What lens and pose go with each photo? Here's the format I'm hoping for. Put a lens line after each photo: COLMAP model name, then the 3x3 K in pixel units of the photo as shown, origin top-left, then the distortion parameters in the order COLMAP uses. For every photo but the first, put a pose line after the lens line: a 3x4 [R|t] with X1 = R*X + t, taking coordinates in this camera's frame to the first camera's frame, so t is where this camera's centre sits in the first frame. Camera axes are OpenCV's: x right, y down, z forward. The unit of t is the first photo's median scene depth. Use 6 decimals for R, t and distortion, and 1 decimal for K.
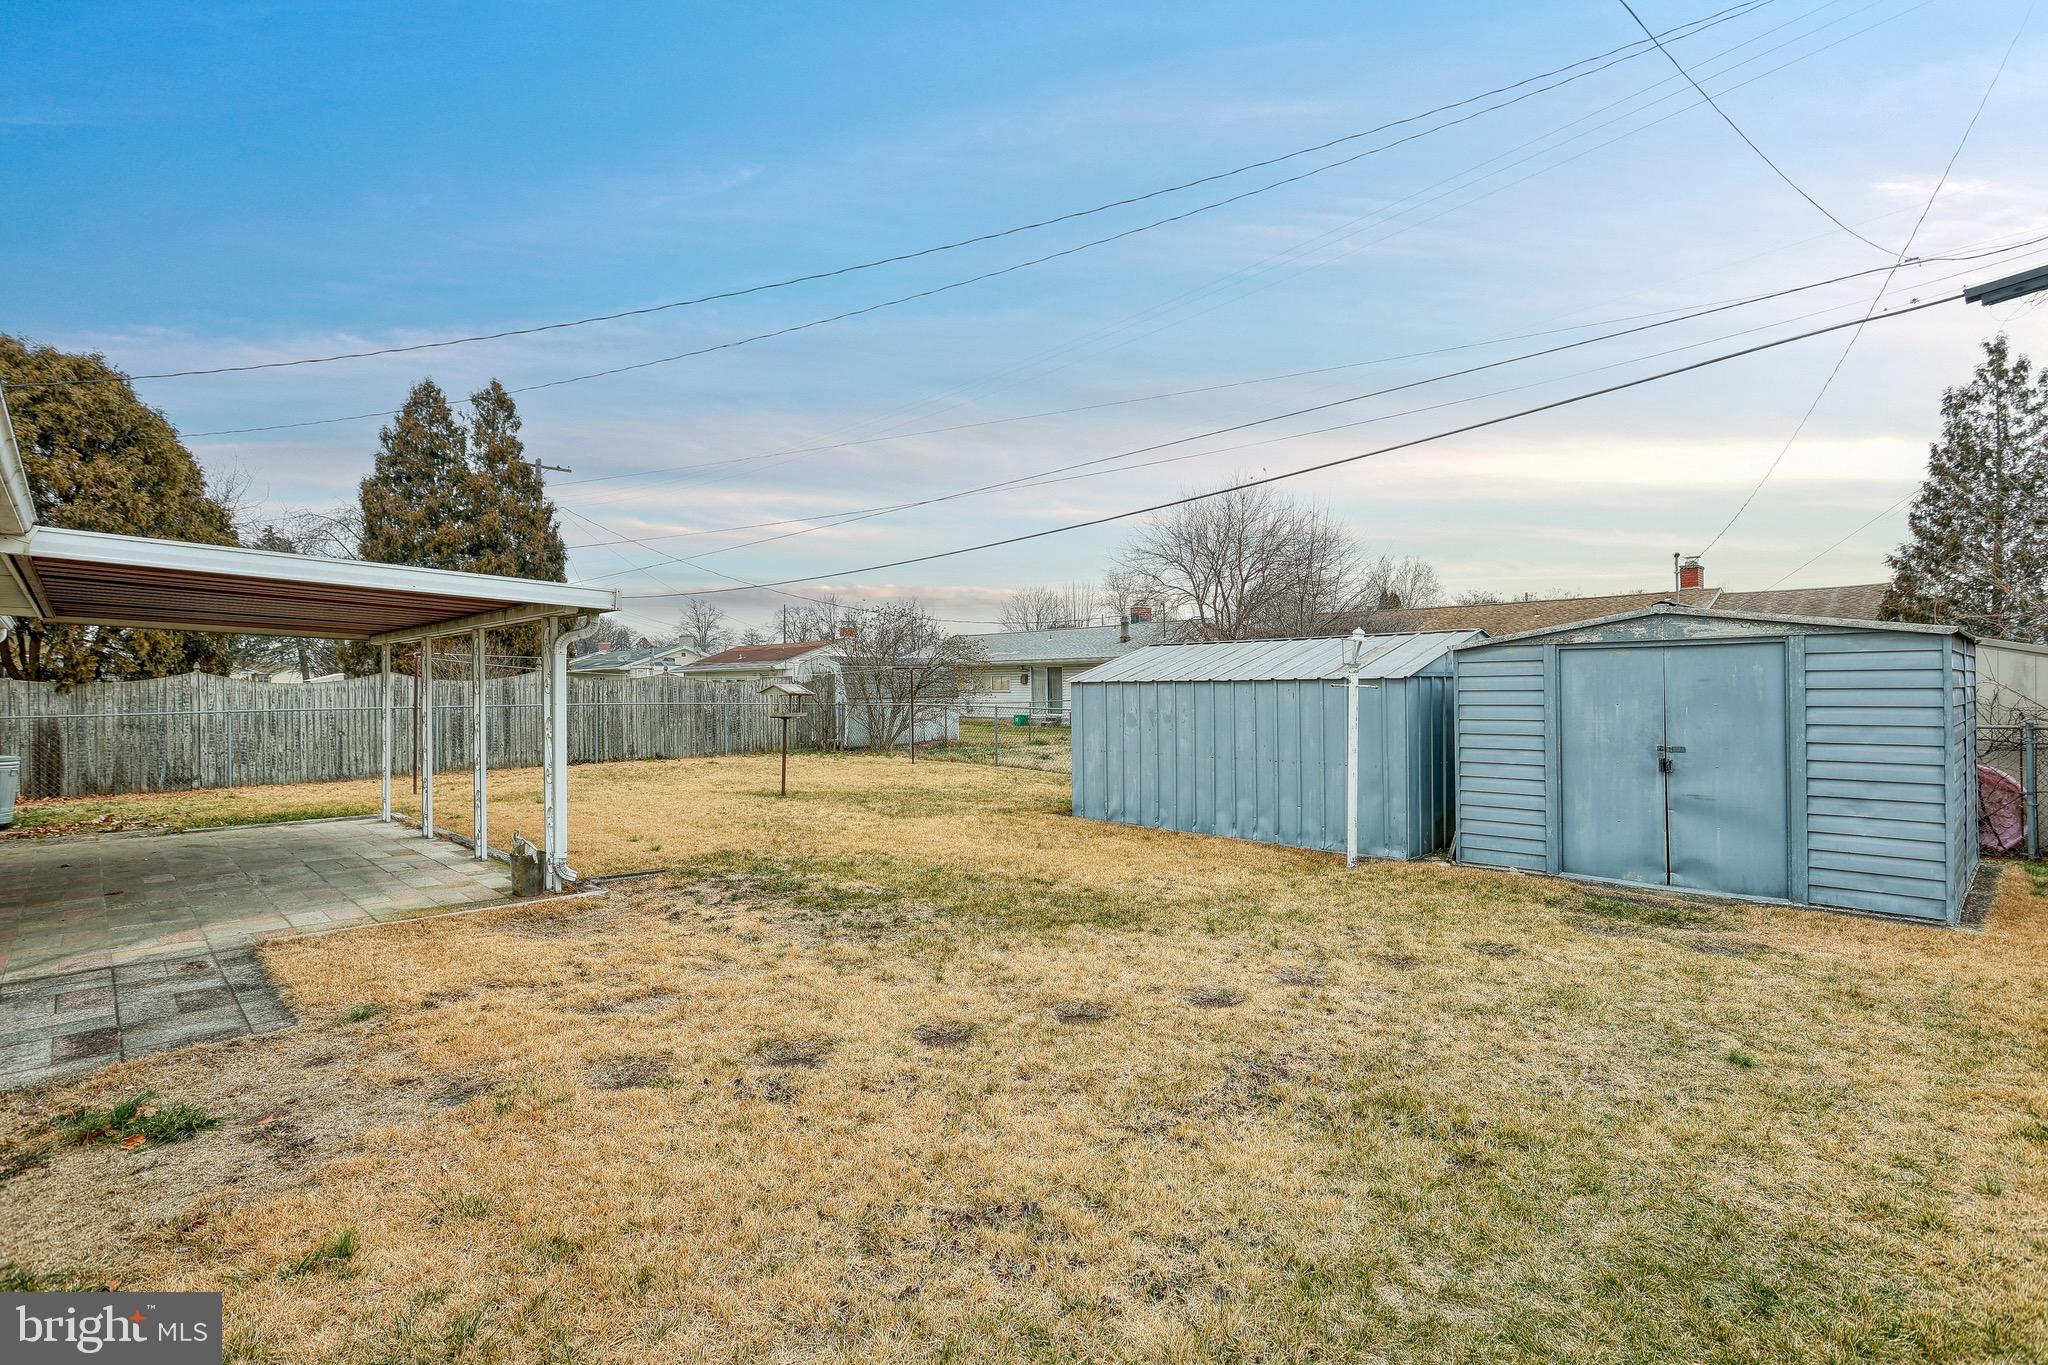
lens RADIAL K [[969.2, 0, 1024.0], [0, 969.2, 682.5], [0, 0, 1]] dist [0.000916, 0.000066]
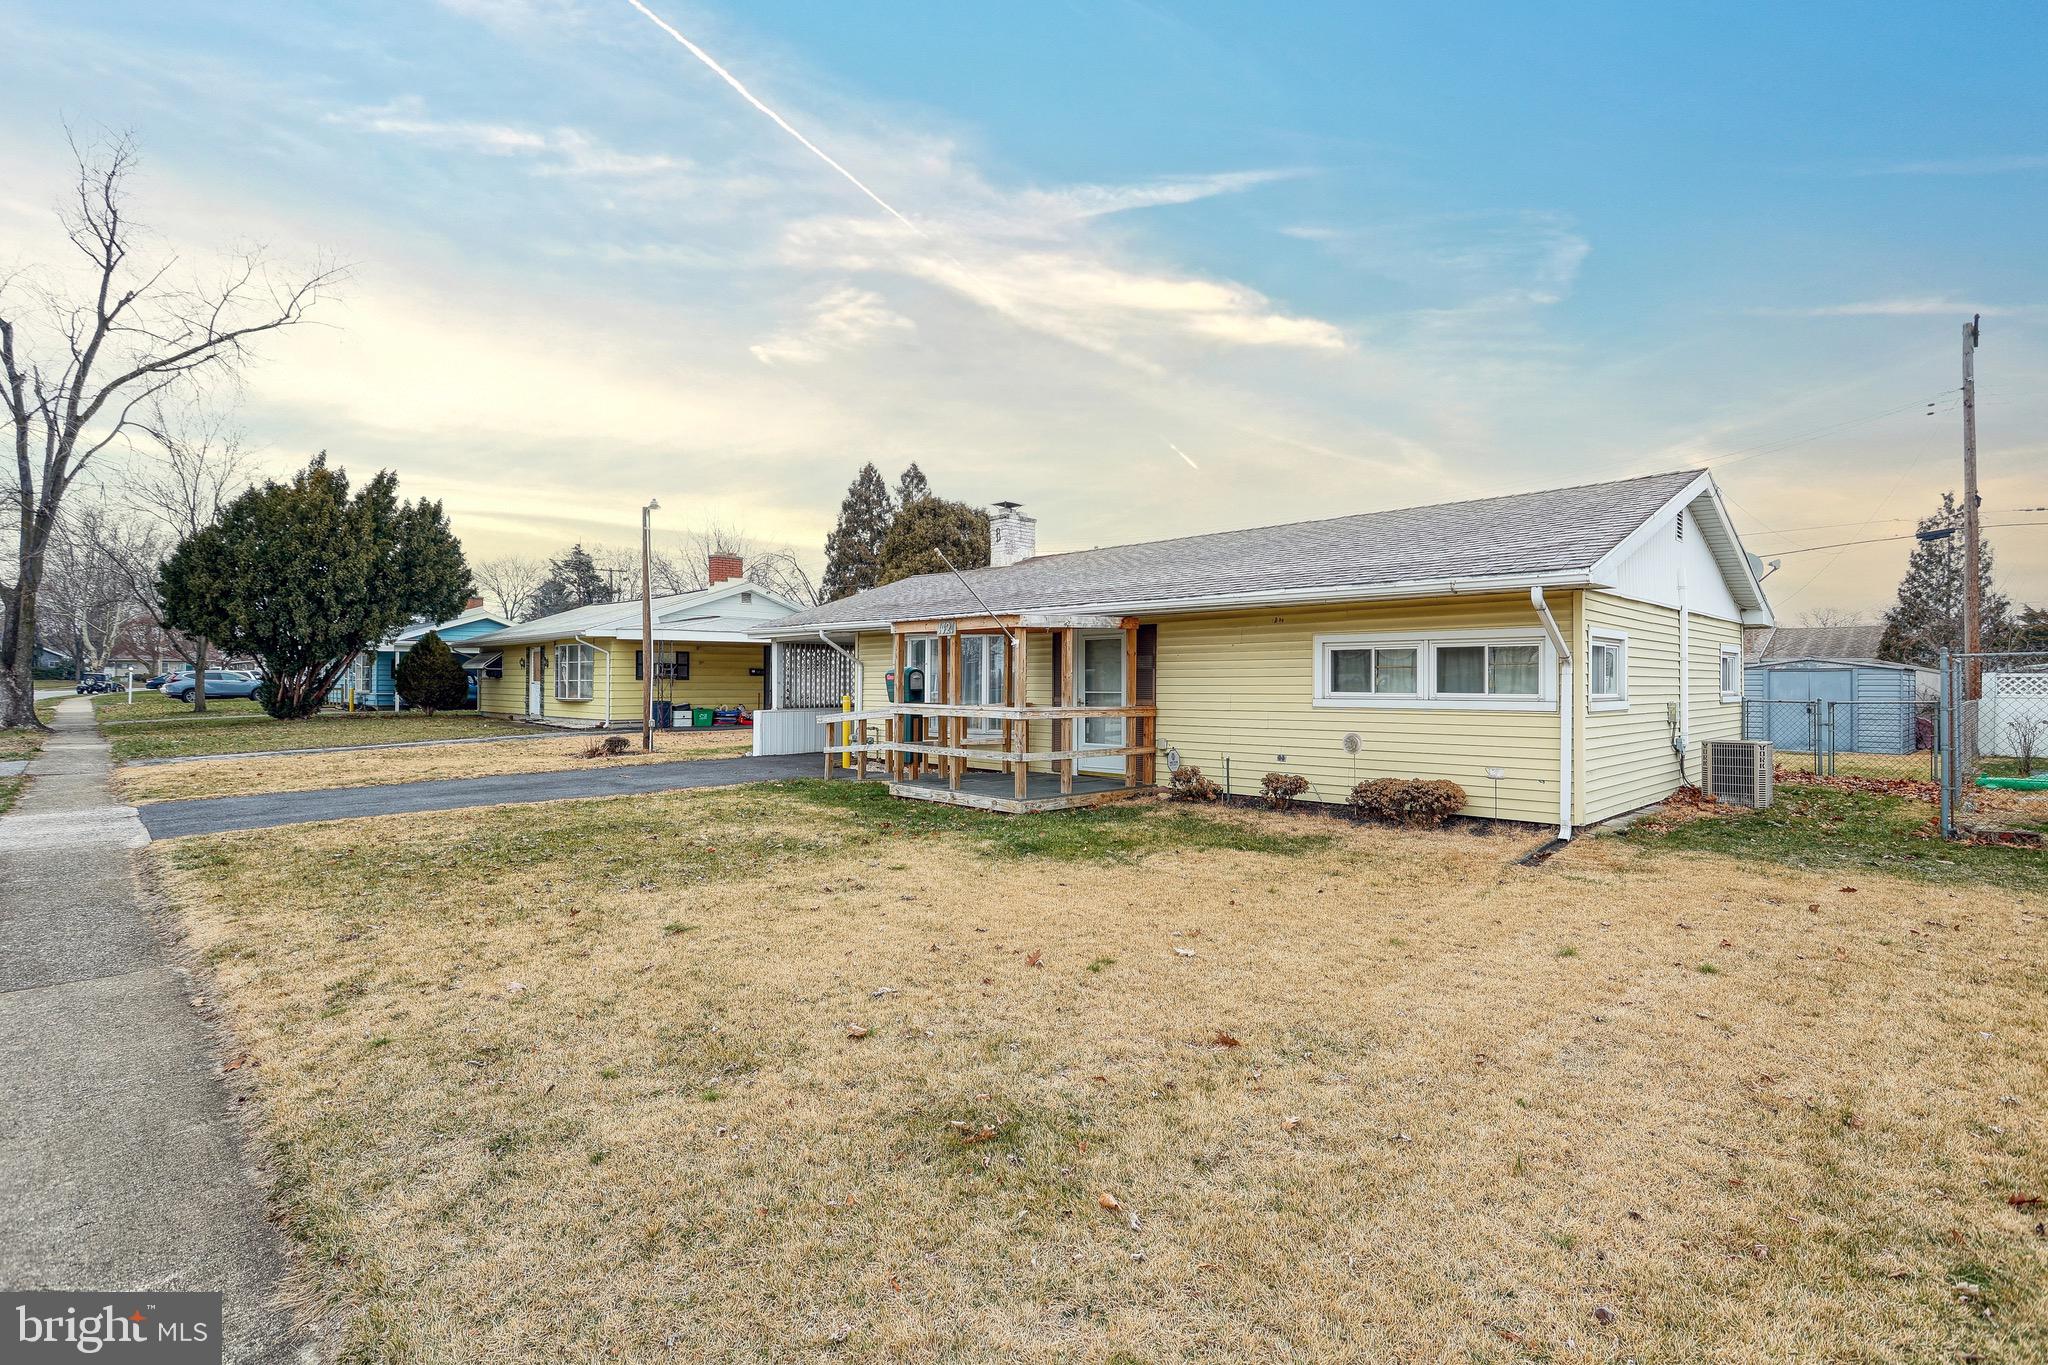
lens RADIAL K [[969.2, 0, 1024.0], [0, 969.2, 682.5], [0, 0, 1]] dist [0.000916, 0.000066]
pose [[0.999903, 0.013811, 0.002031, -0.669886], [-0.013815, 0.999903, 0.001992, 0.010125], [-0.002003, -0.002019, 0.999996, -0.753601]]
